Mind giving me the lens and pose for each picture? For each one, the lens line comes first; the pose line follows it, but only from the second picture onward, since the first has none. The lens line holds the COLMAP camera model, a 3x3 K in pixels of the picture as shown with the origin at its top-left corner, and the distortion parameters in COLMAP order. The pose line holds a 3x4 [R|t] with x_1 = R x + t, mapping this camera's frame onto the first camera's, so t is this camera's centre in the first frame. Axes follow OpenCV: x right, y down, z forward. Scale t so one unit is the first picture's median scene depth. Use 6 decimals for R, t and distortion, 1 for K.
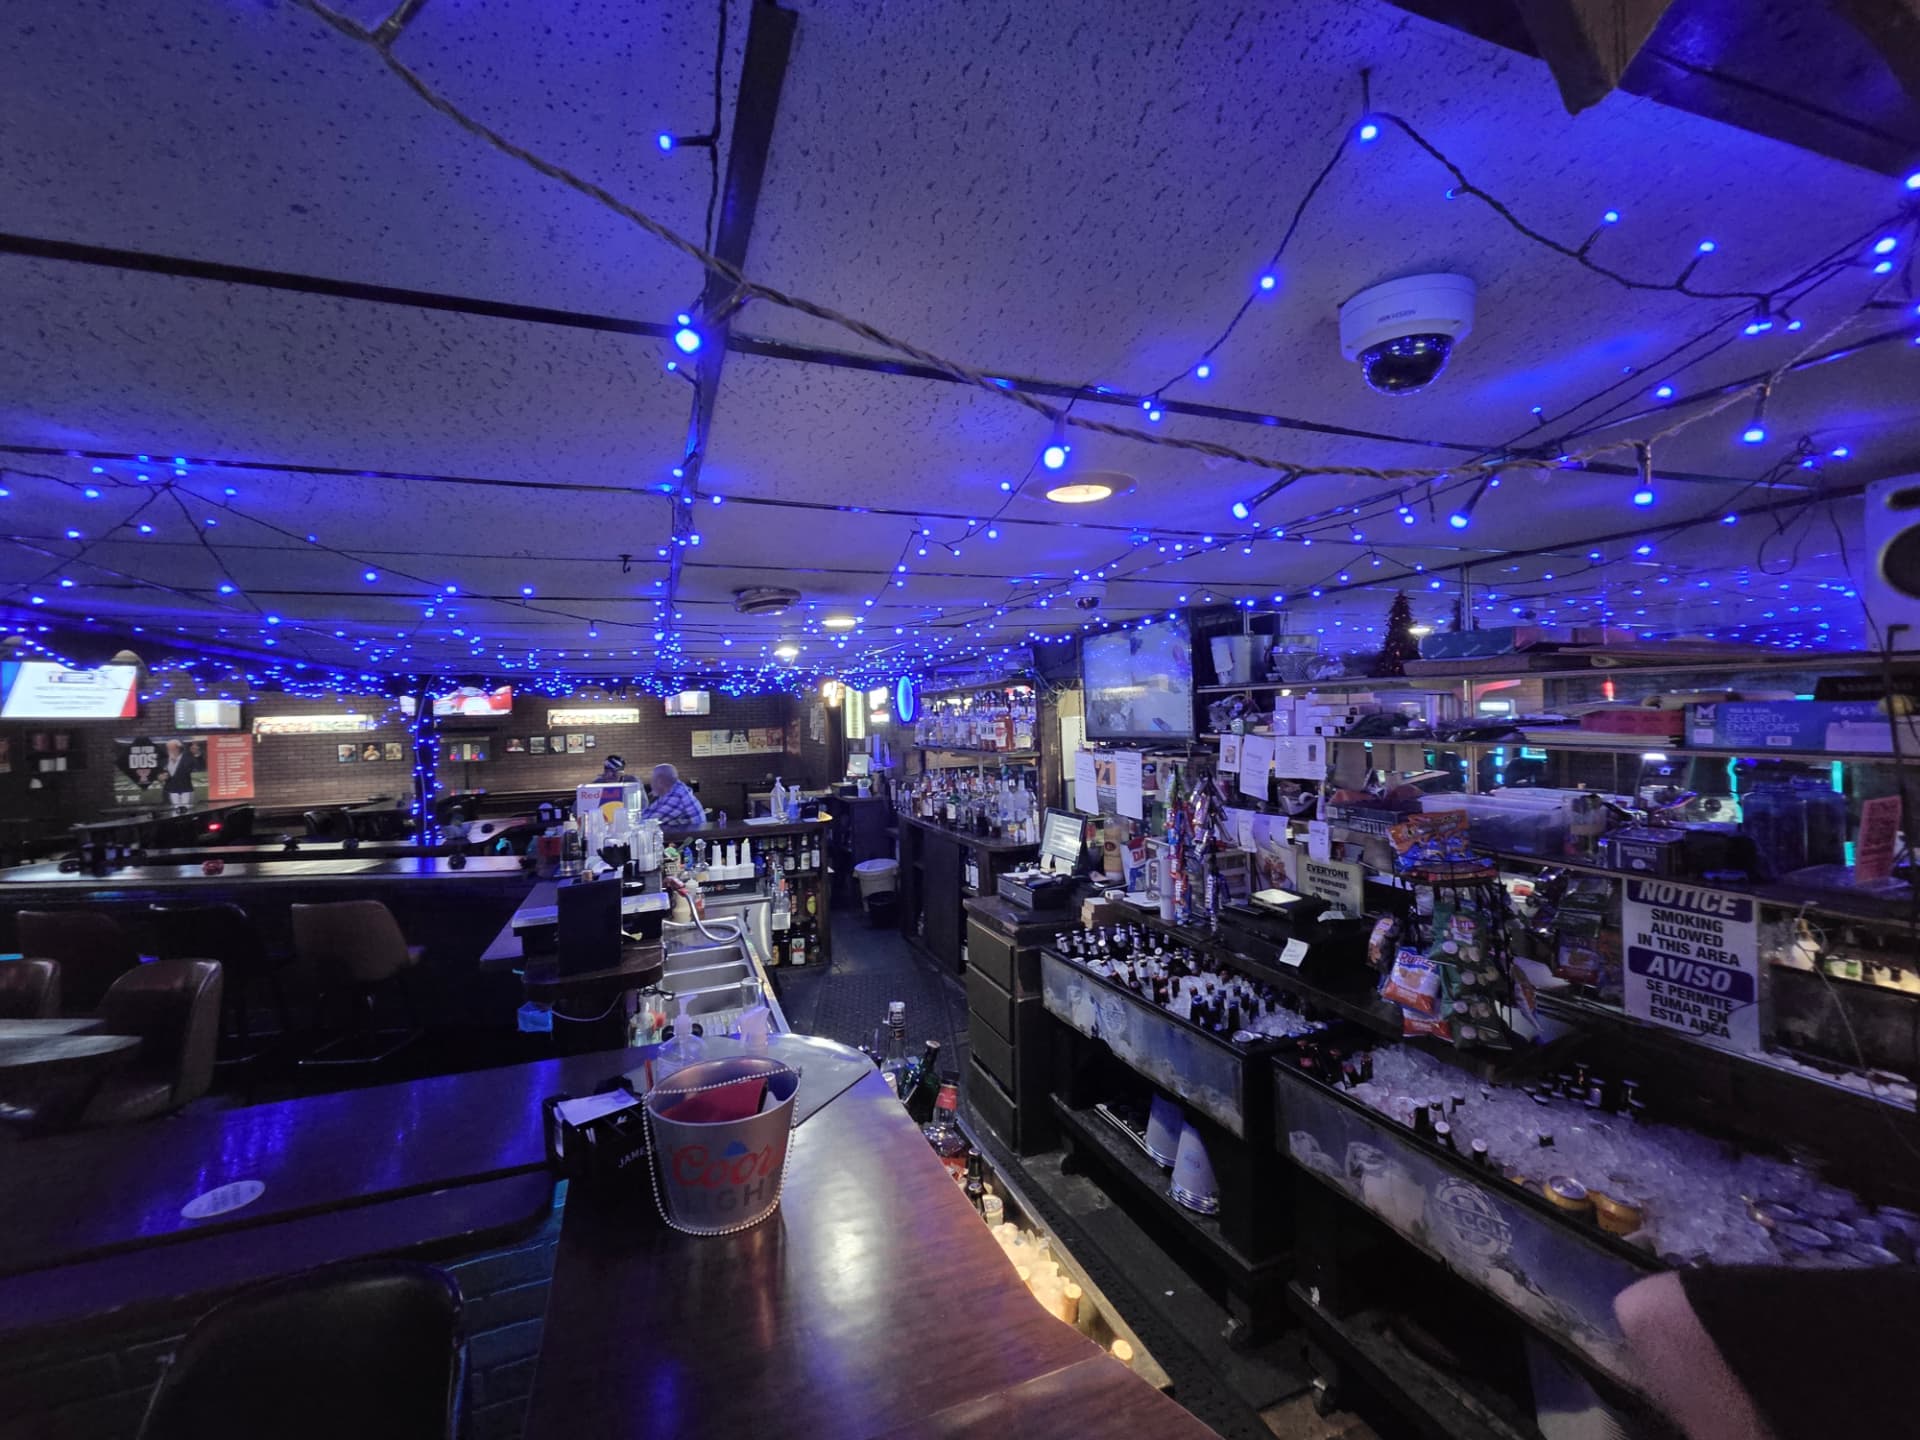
lens RADIAL K [[803.5, 0, 967.2], [0, 803.5, 711.0], [0, 0, 1]] dist [0.000582, 0.000060]
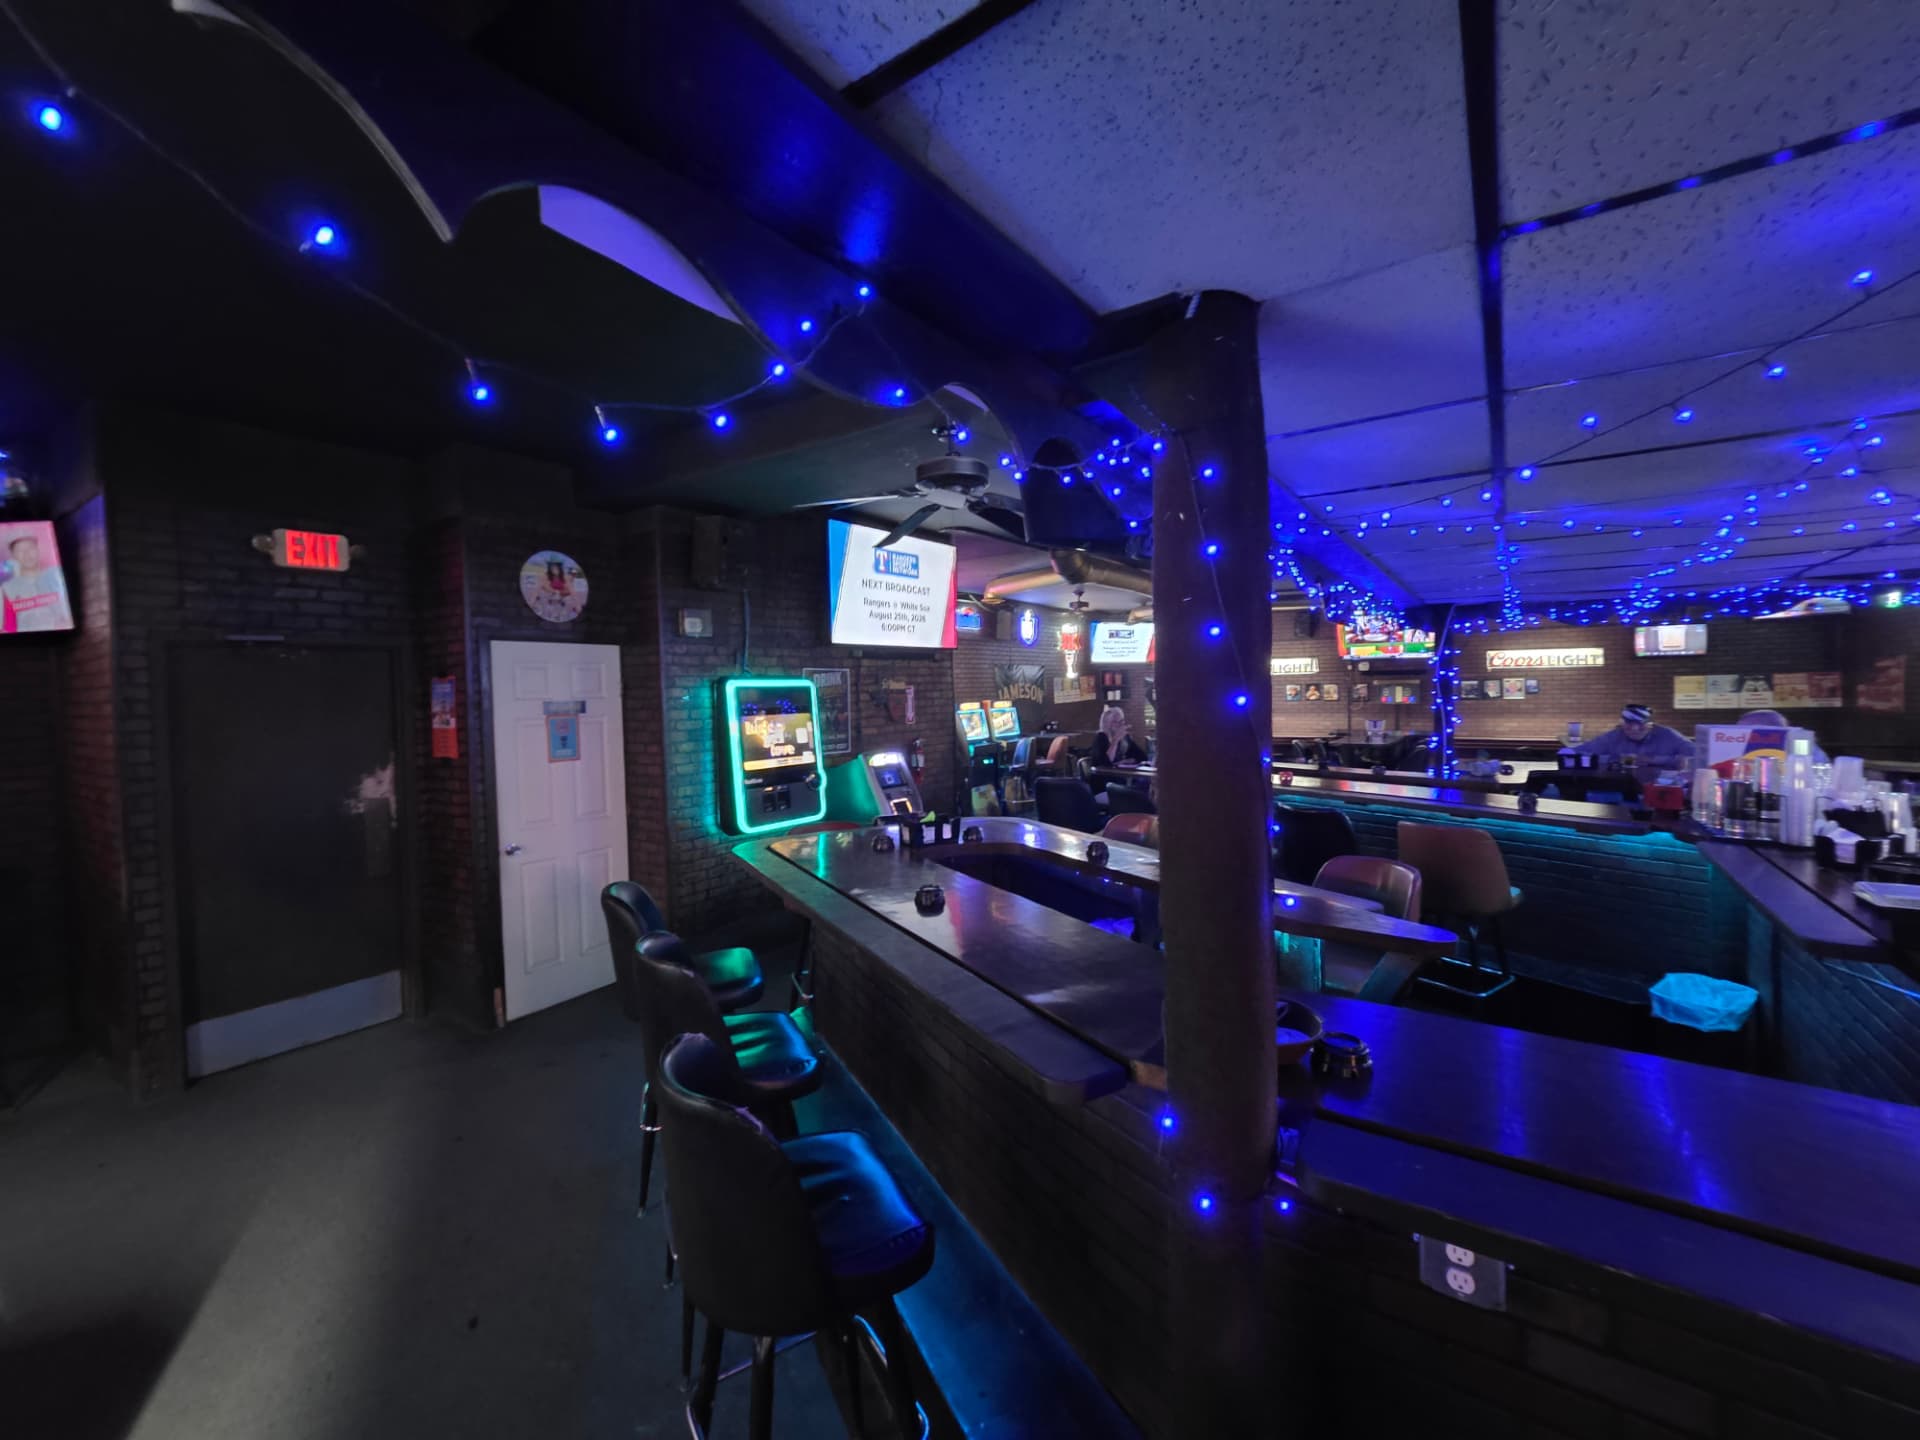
lens RADIAL K [[790.0, 0, 960.6], [0, 790.0, 705.3], [0, 0, 1]] dist [-0.001538, -0.000378]
pose [[0.567647, 0.034054, -0.822567, -0.137915], [0.006731, 0.998919, 0.046000, 0.017724], [0.823244, -0.031649, 0.566804, -0.011522]]
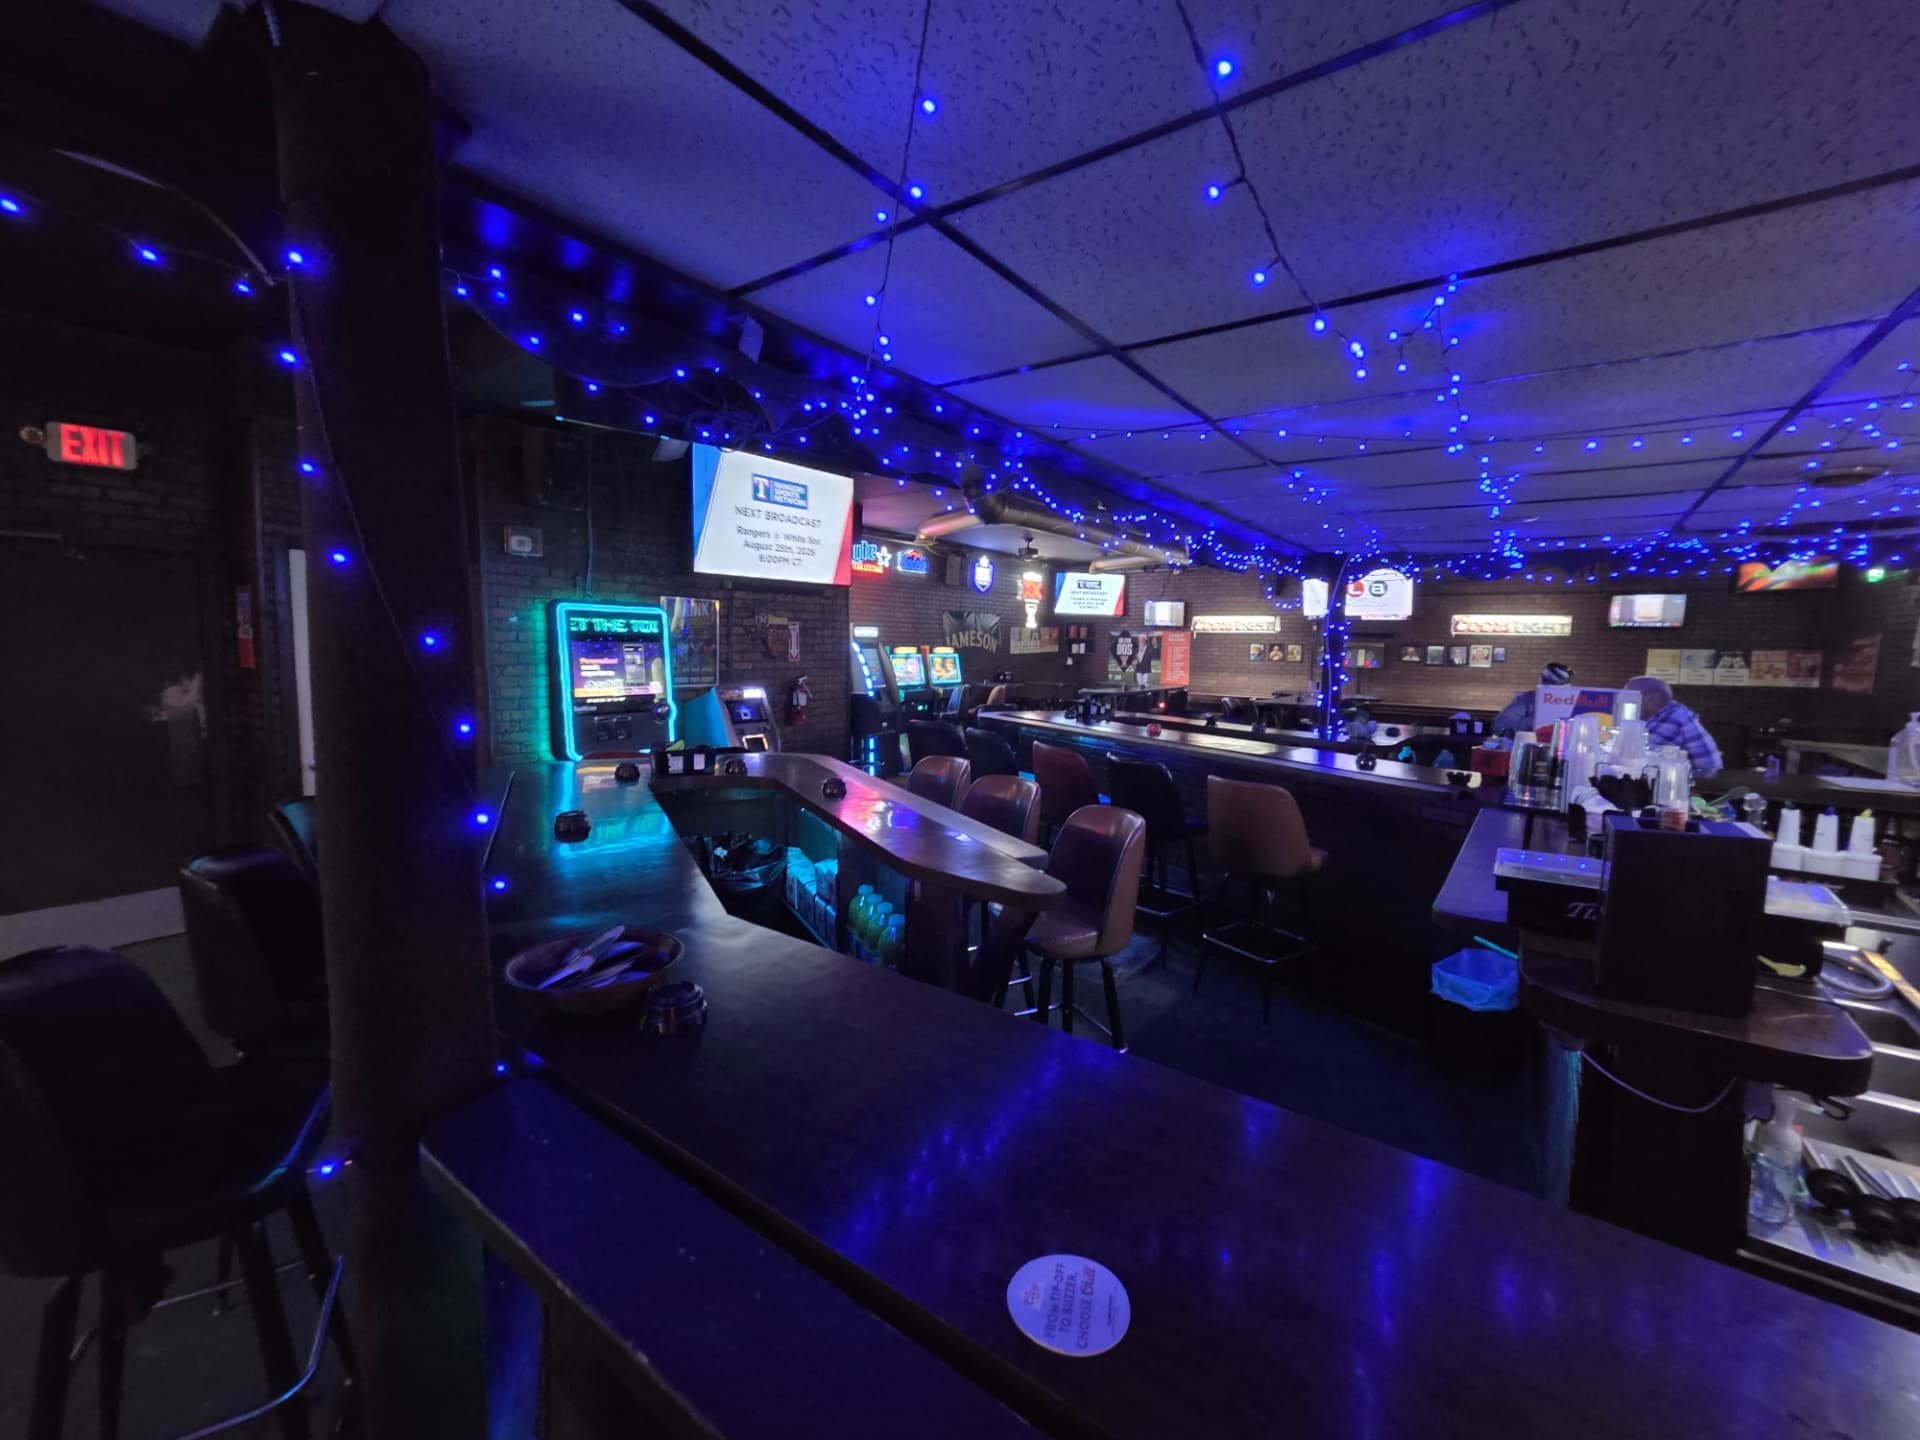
lens RADIAL K [[782.8, 0, 969.3], [0, 782.8, 713.5], [0, 0, 1]] dist [-0.000929, -0.000160]
pose [[0.536510, 0.113574, -0.836217, -0.090128], [-0.031906, 0.992924, 0.114387, 0.028512], [0.843291, -0.034690, 0.536337, 0.106799]]
